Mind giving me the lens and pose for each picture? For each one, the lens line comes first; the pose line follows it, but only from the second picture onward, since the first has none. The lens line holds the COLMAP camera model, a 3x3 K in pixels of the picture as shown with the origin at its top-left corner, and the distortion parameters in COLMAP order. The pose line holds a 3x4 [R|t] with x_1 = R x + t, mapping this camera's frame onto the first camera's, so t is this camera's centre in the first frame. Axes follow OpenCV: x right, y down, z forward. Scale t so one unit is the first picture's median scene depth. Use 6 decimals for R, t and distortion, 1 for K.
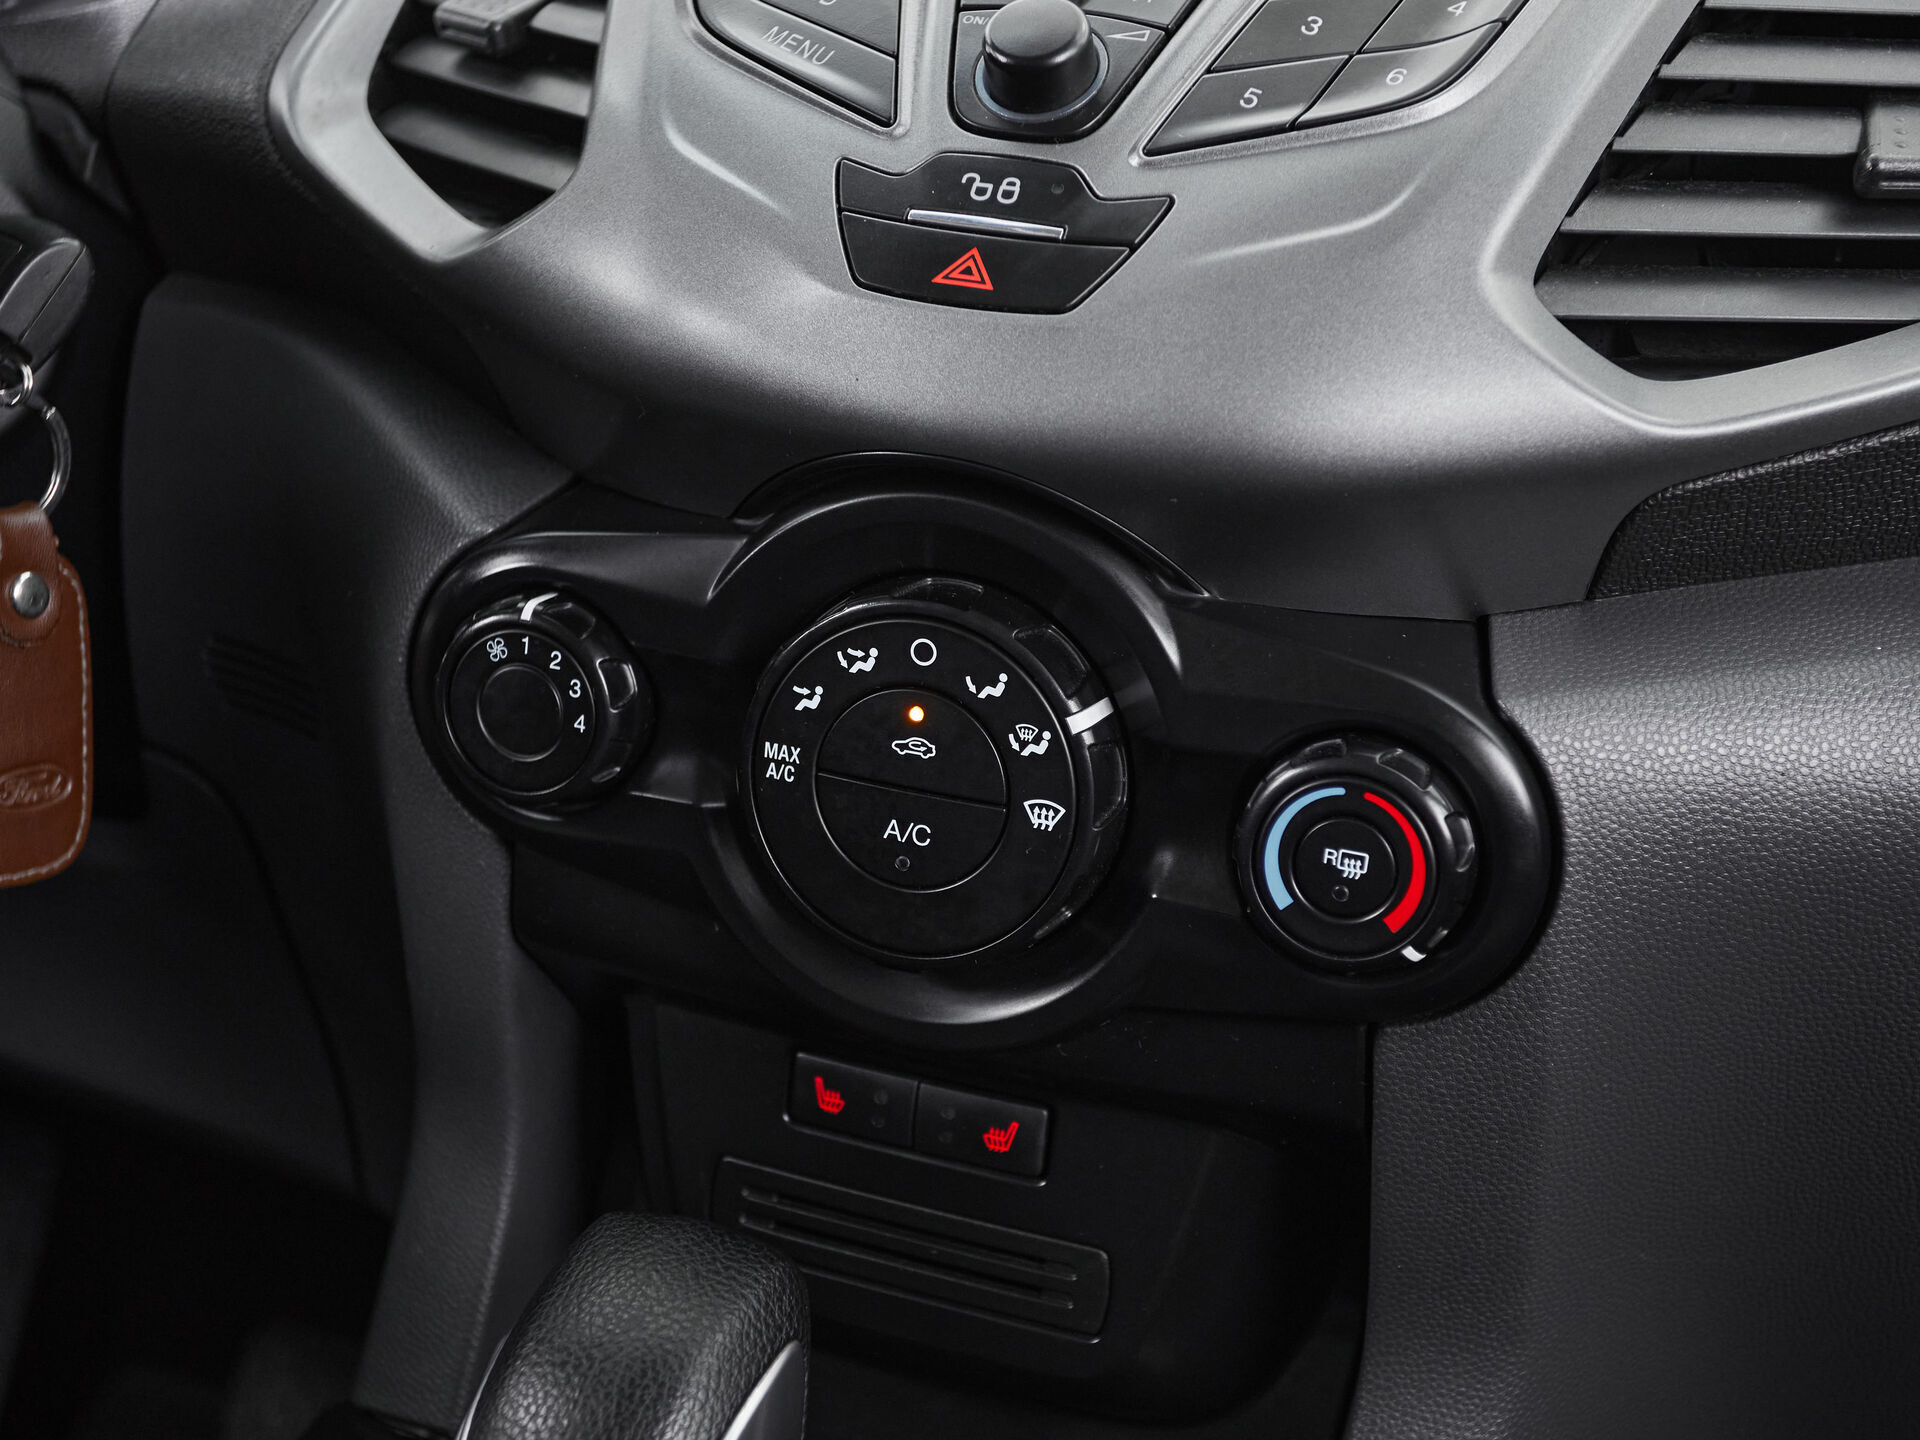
lens RADIAL K [[2710.9, 0, 913.0], [0, 2710.9, 721.8], [0, 0, 1]] dist [0.025650, 0.058545]
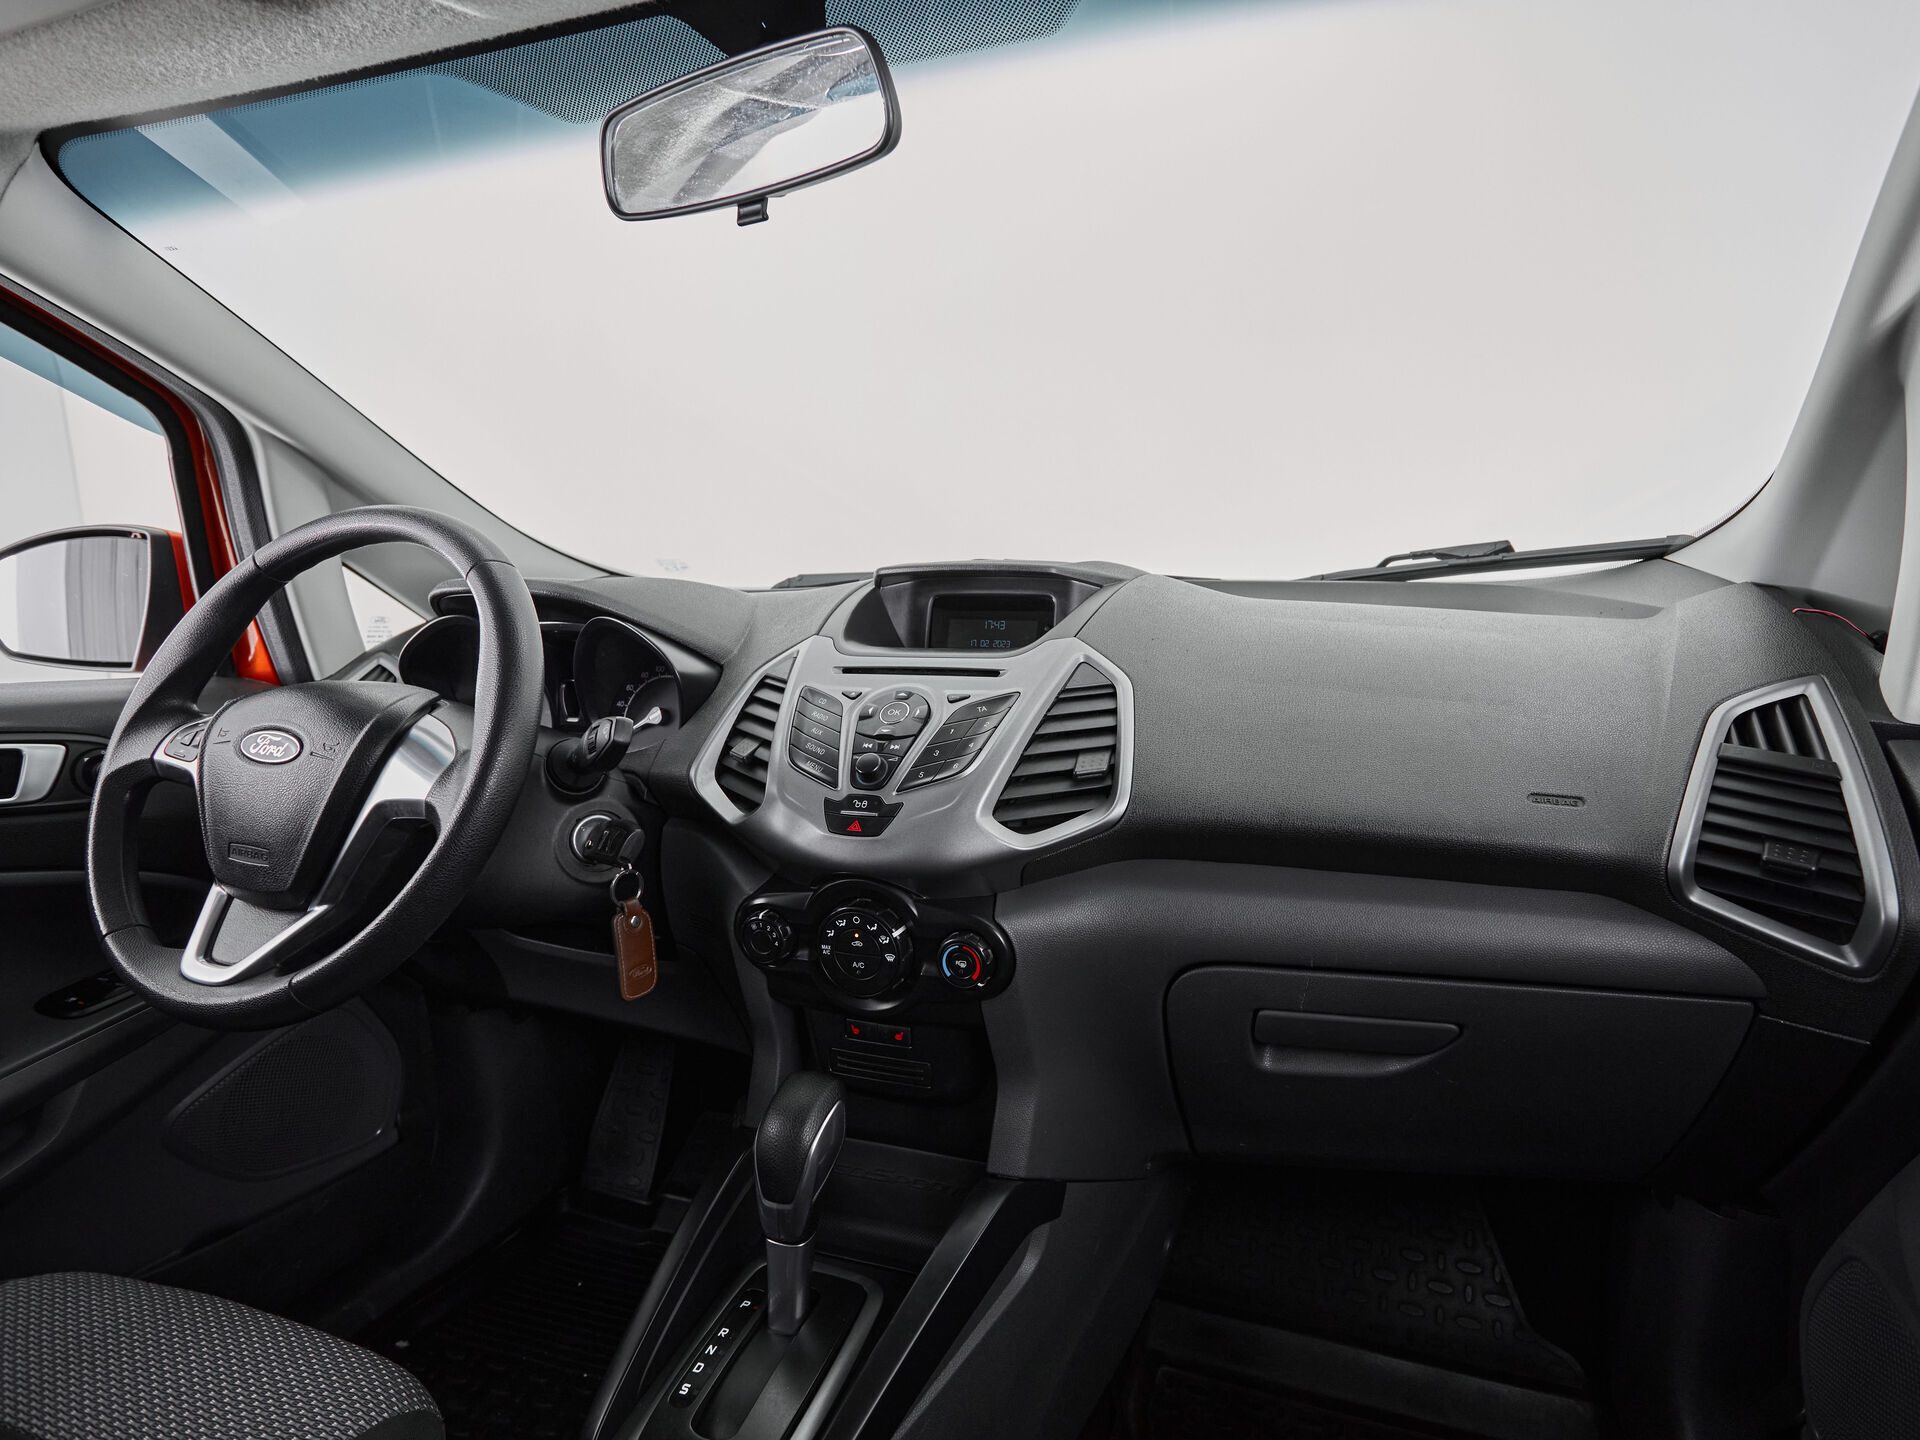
lens RADIAL K [[1031.4, 0, 1024.7], [0, 1031.4, 721.6], [0, 0, 1]] dist [-0.003851, -0.000394]
pose [[0.993171, -0.114553, 0.022129, 0.249243], [0.116011, 0.989767, -0.083084, -0.159377], [-0.012384, 0.085084, 0.996297, -0.540028]]
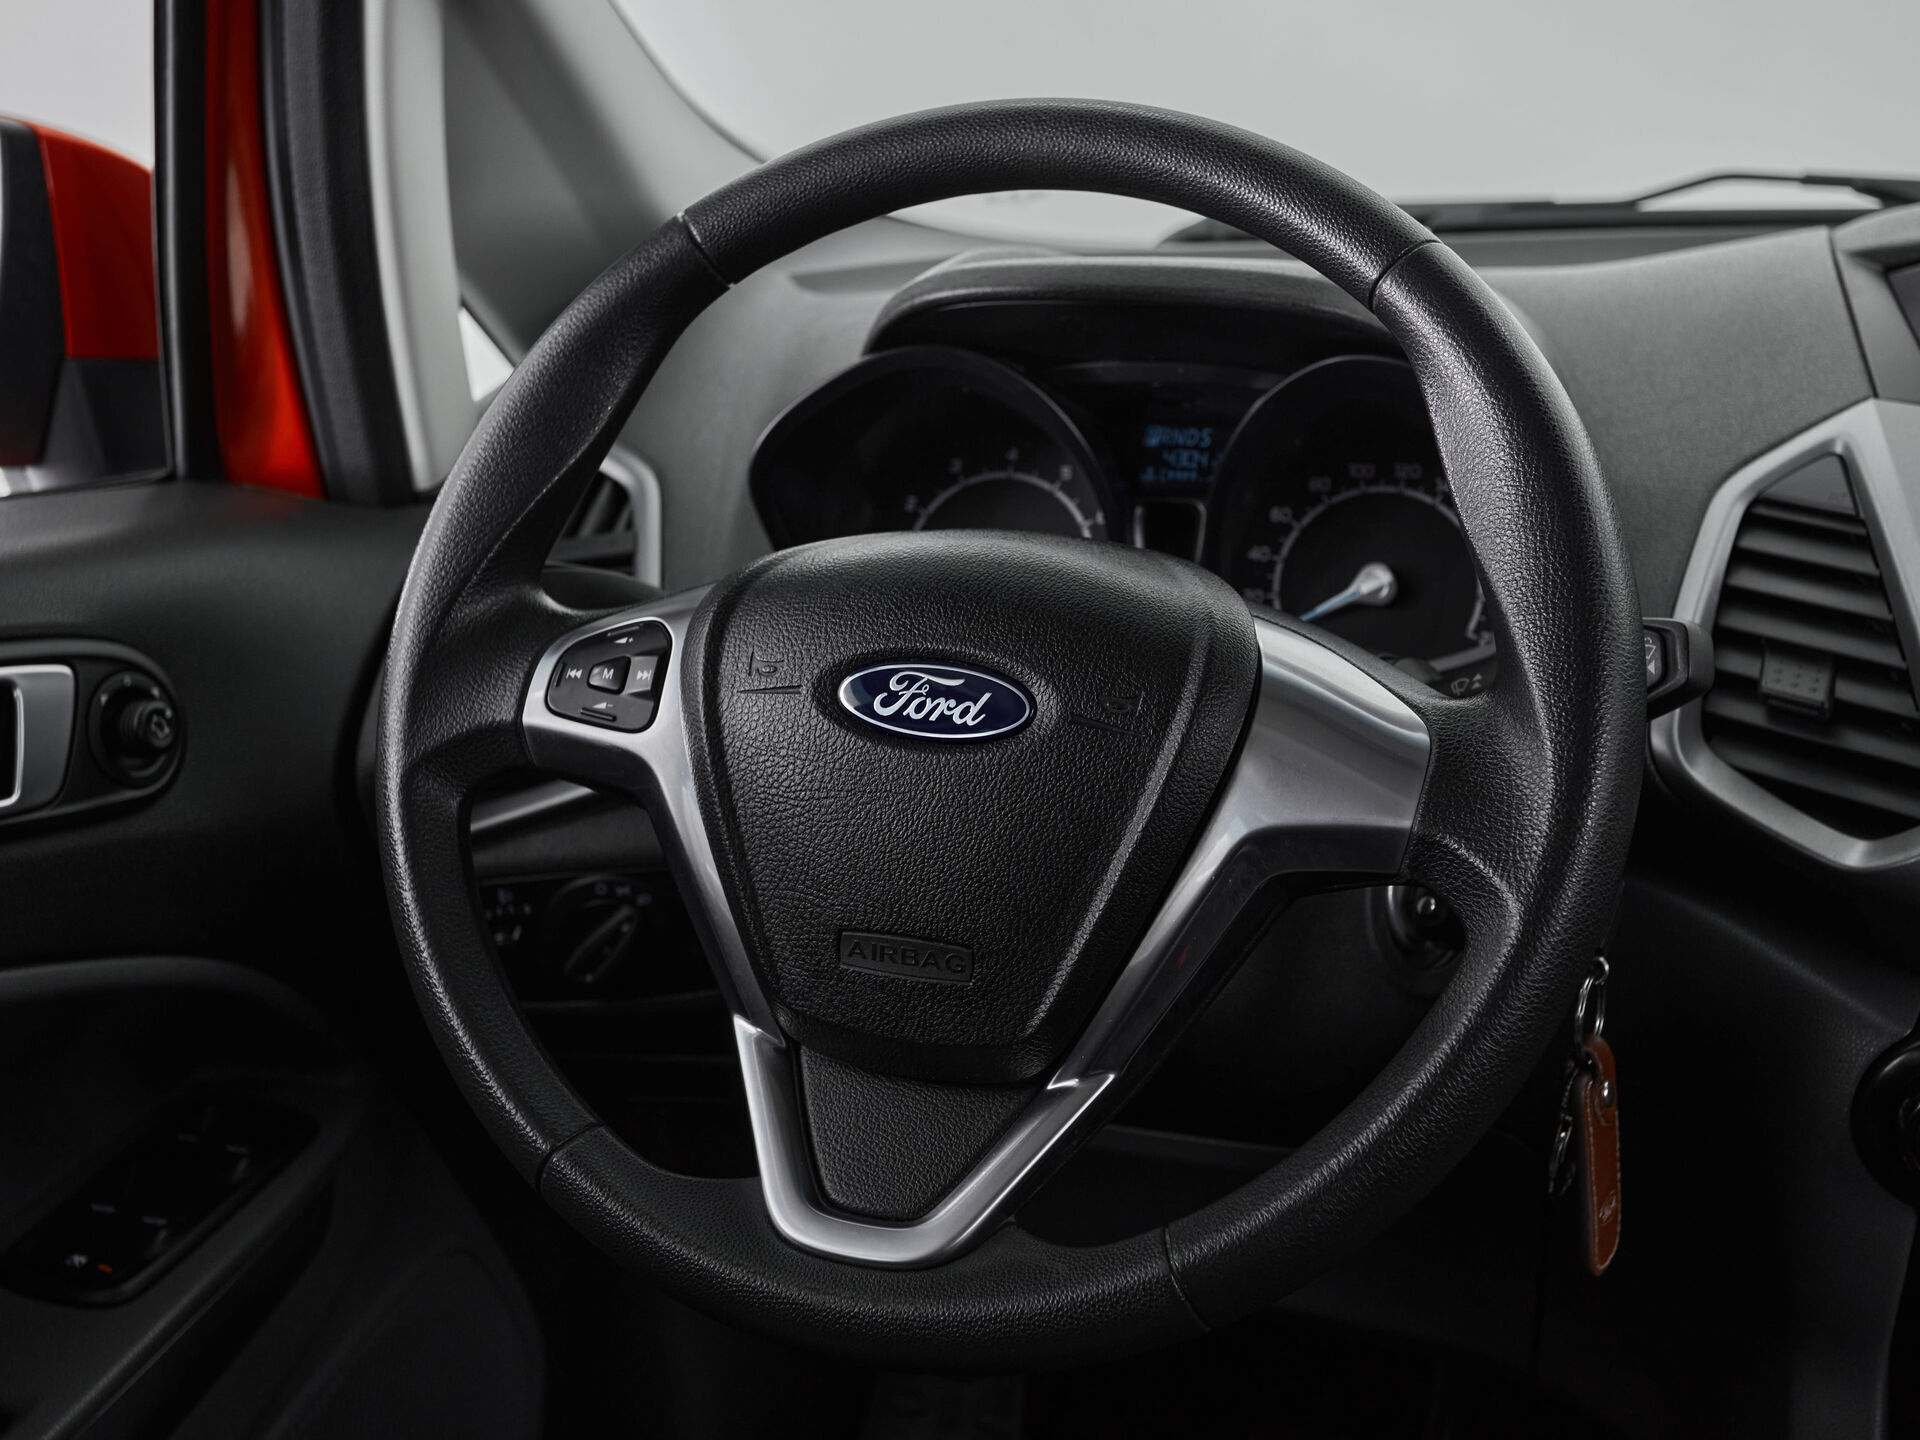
lens RADIAL K [[2379.7, 0, 960.0], [0, 2379.7, 720.0], [0, 0, 1]] dist [0.009518, 0.044965]
pose [[0.992903, -0.117306, 0.019581, -0.799860], [0.117064, 0.993038, 0.013063, -0.374621], [-0.020977, -0.010678, 0.999723, -0.472586]]
